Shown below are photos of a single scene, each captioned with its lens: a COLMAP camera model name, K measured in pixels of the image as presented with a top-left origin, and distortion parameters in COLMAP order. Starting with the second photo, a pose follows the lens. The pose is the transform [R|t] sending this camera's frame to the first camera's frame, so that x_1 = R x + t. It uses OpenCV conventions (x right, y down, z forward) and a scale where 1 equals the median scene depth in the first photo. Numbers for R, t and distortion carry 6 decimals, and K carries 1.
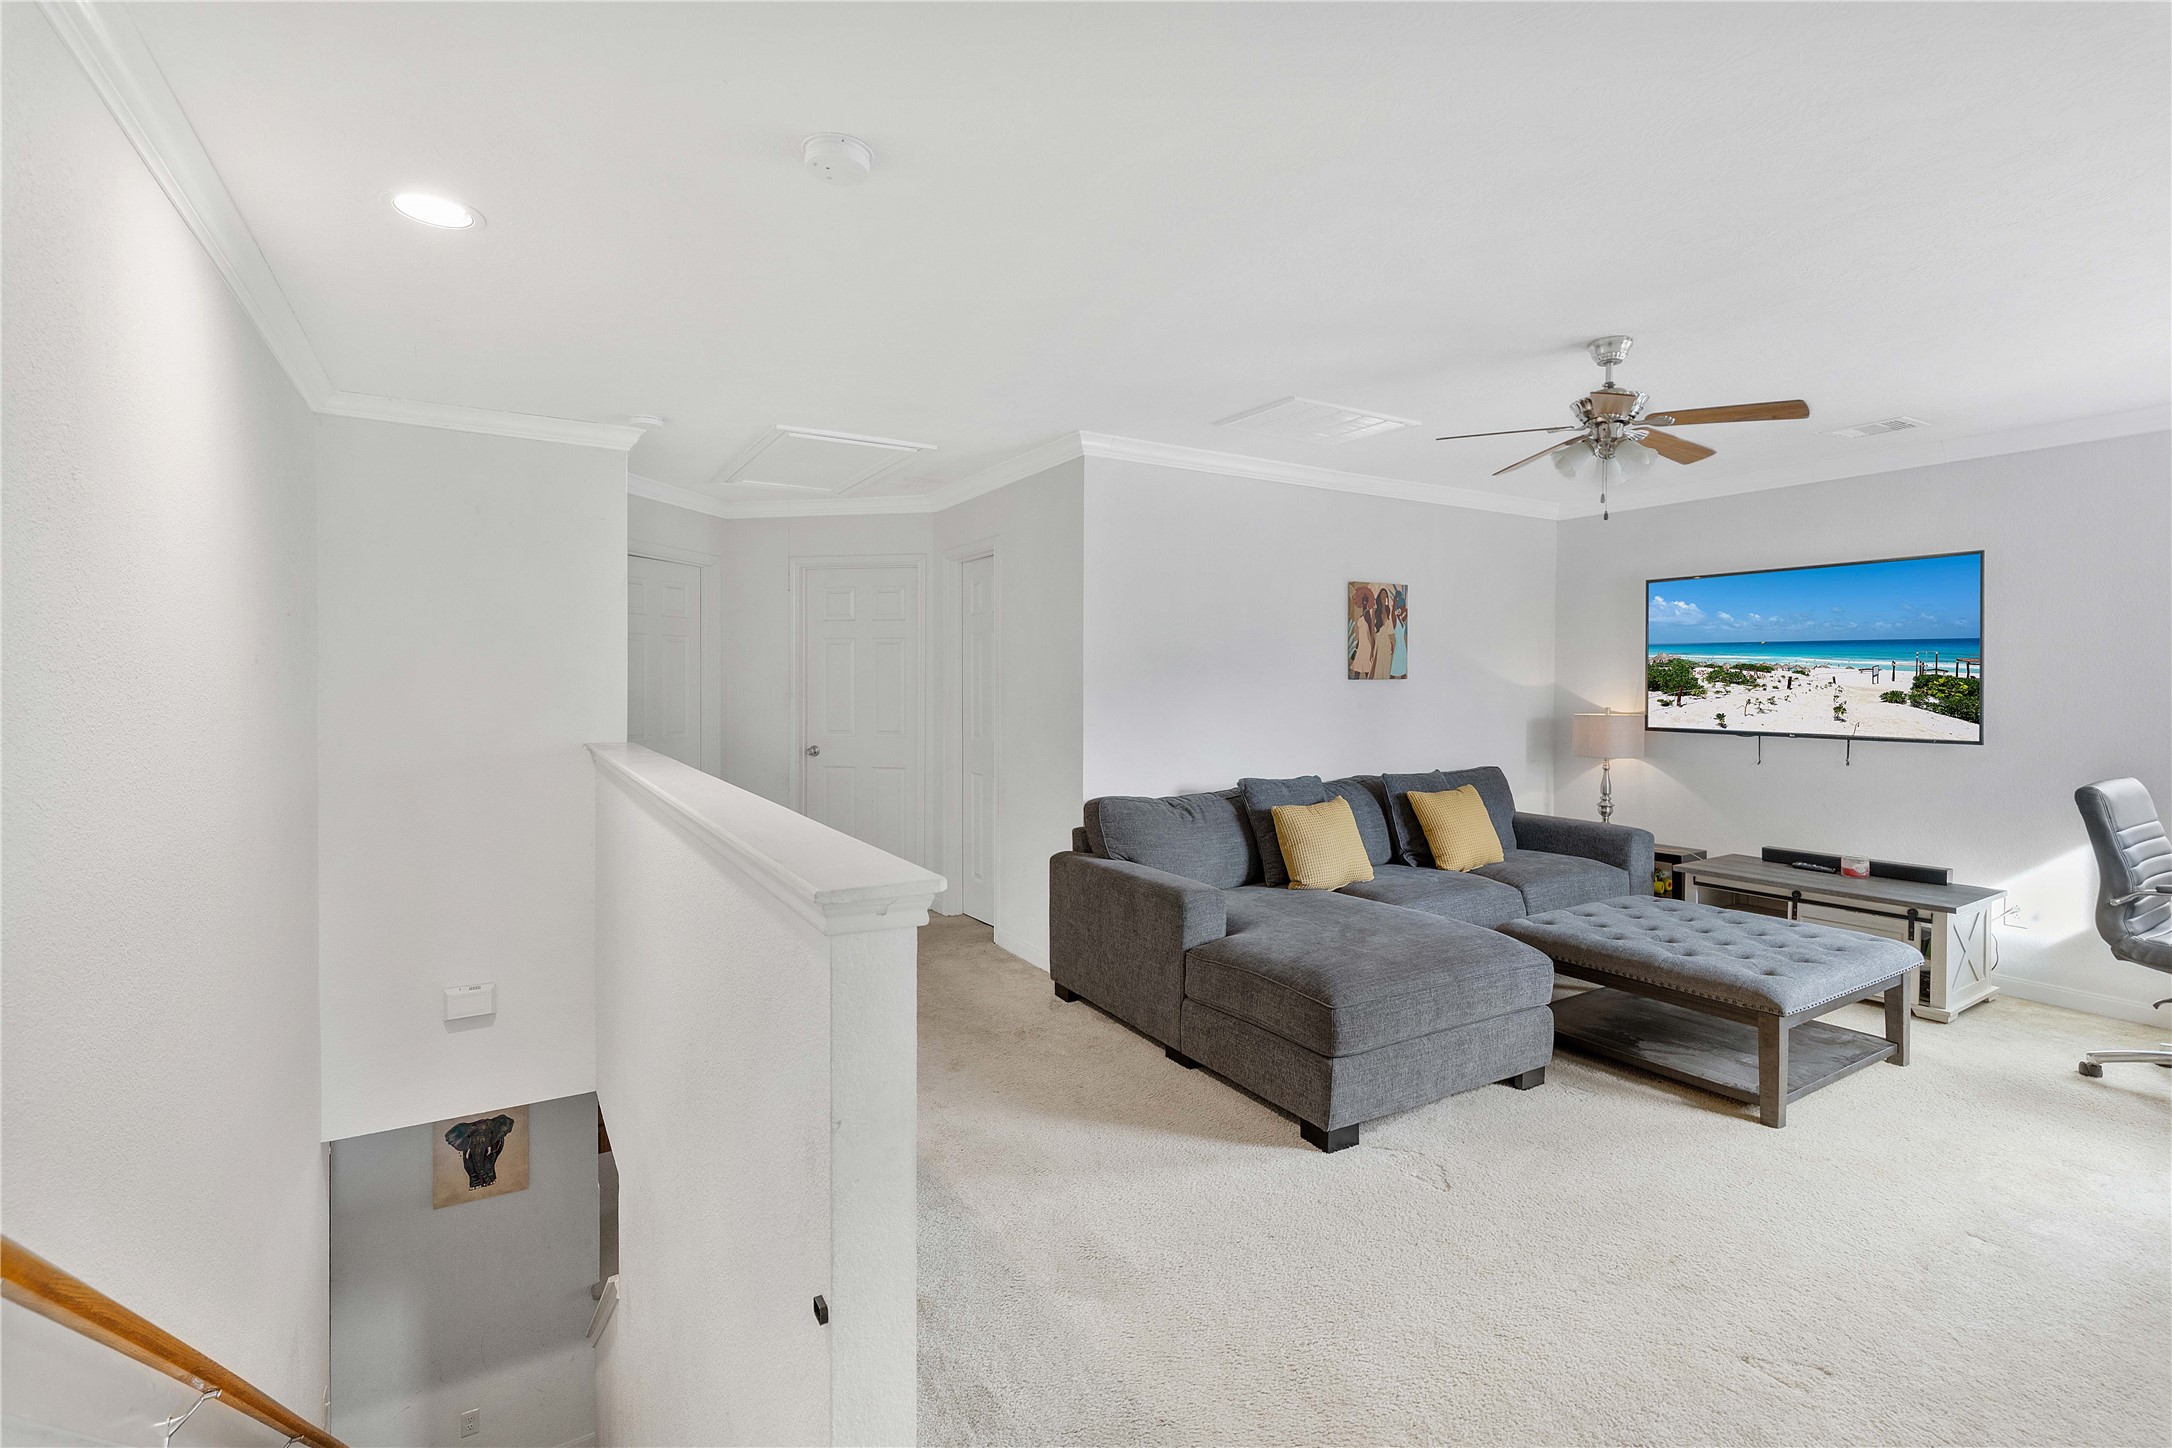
lens RADIAL K [[987.0, 0, 1084.4], [0, 987.0, 690.3], [0, 0, 1]] dist [0.006142, -0.000114]
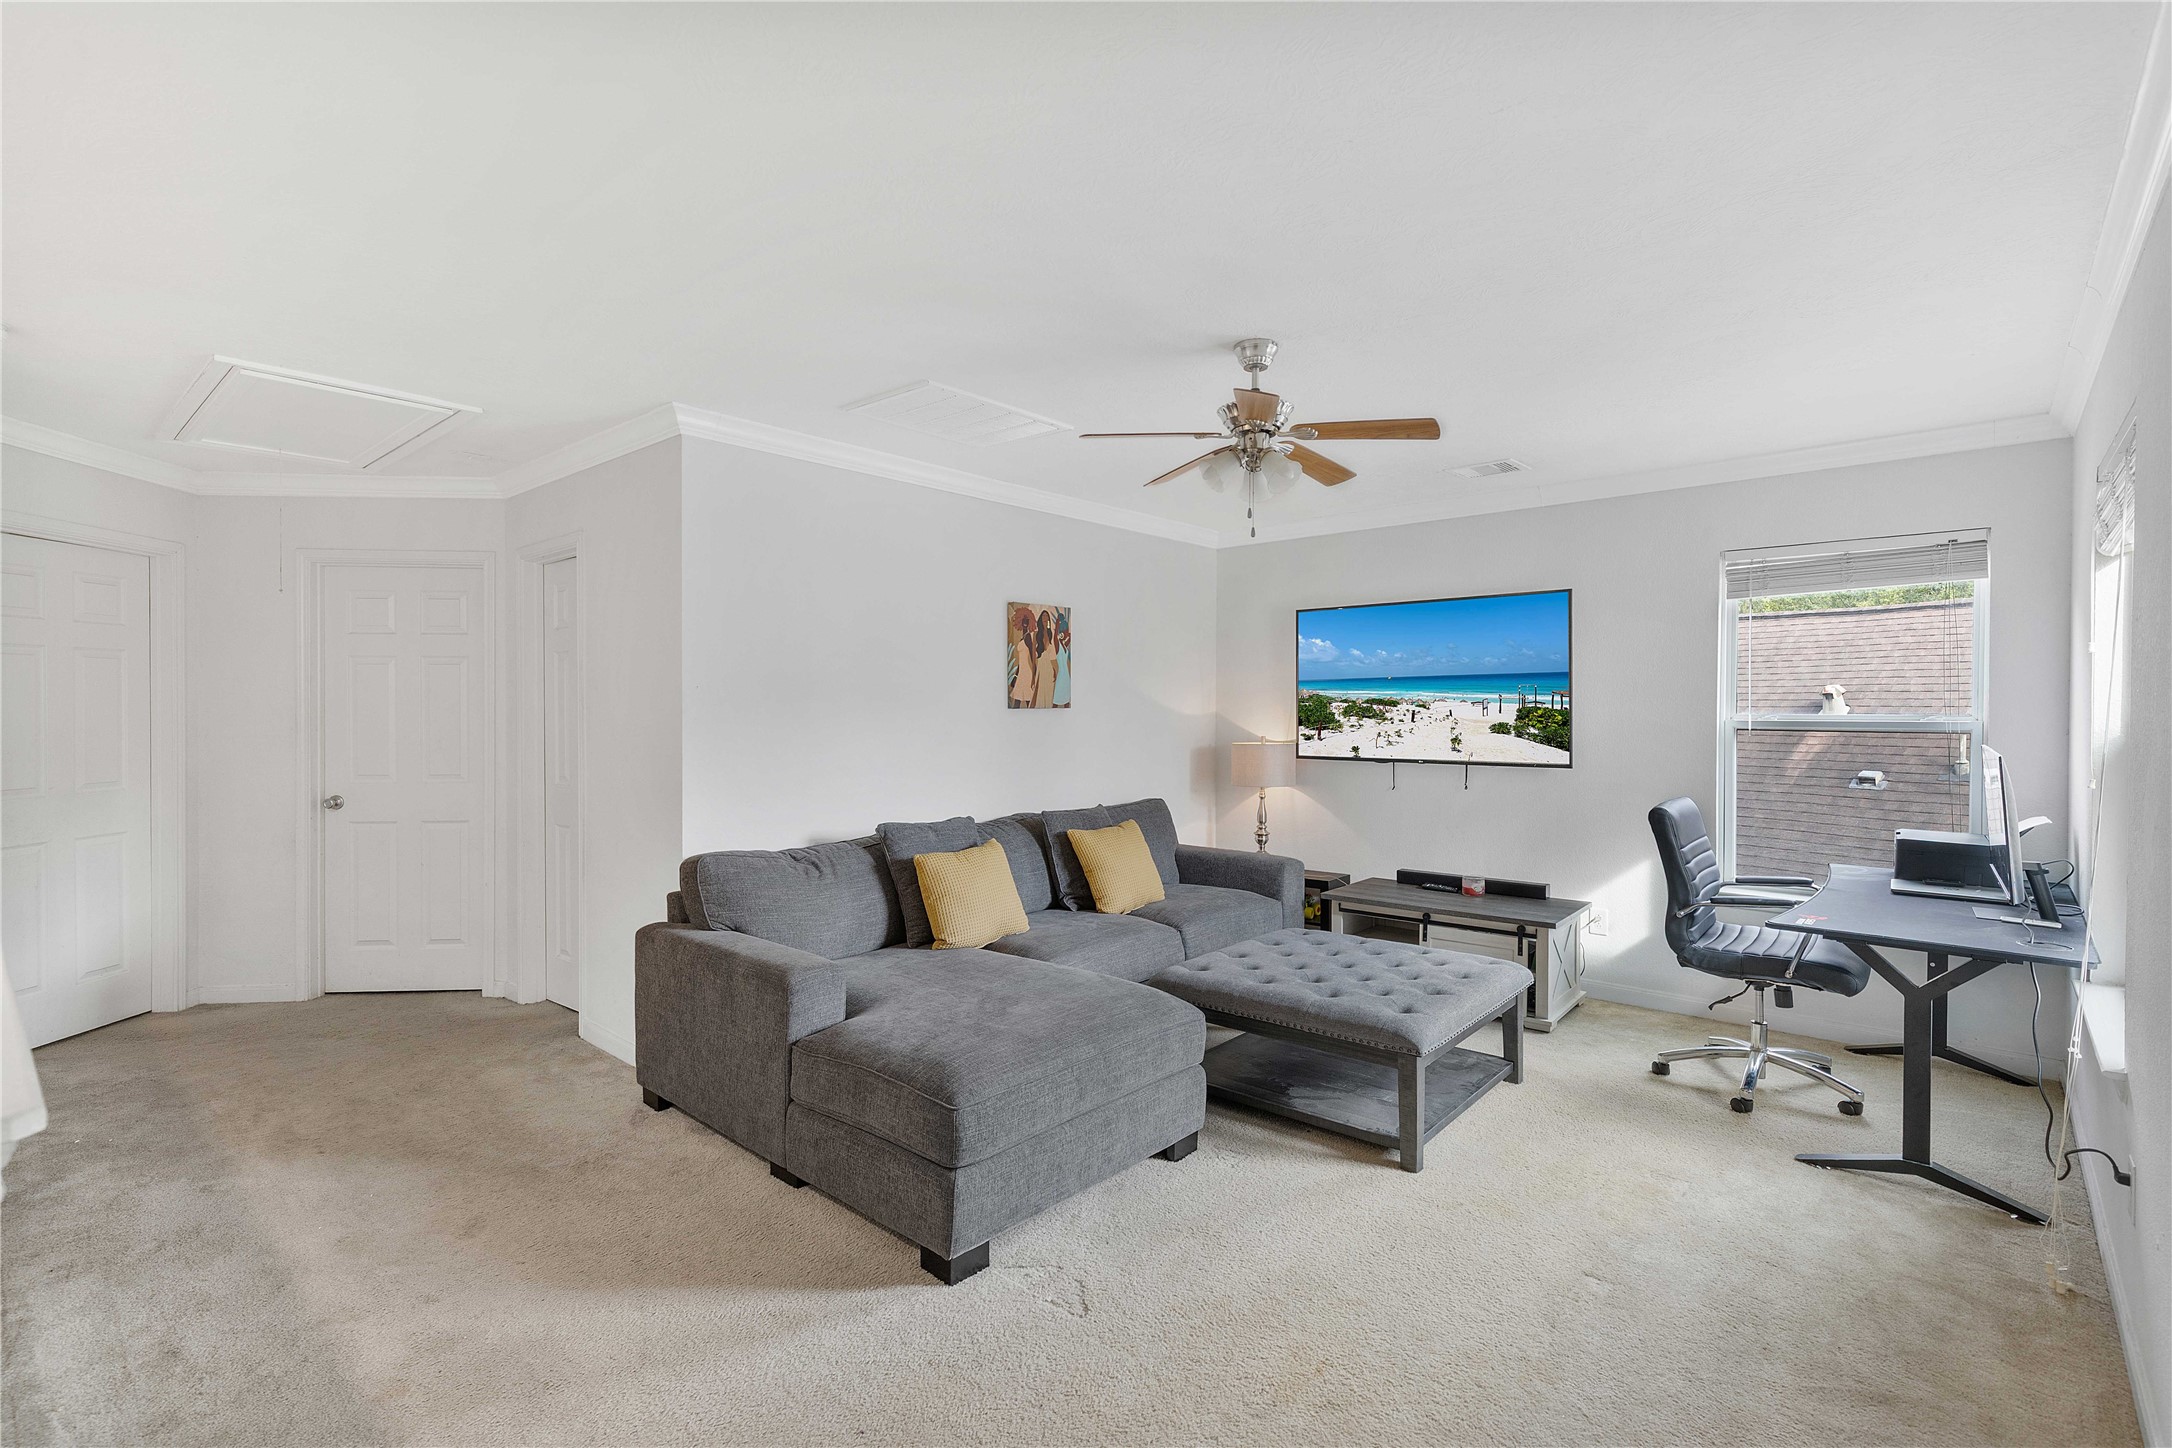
lens RADIAL K [[1004.1, 0, 1087.8], [0, 1004.1, 712.5], [0, 0, 1]] dist [0.012708, -0.000031]
pose [[0.953397, -0.002975, 0.301705, 0.085607], [0.004872, 0.999973, -0.005536, -0.002666], [-0.301680, 0.006748, 0.953385, 0.134936]]
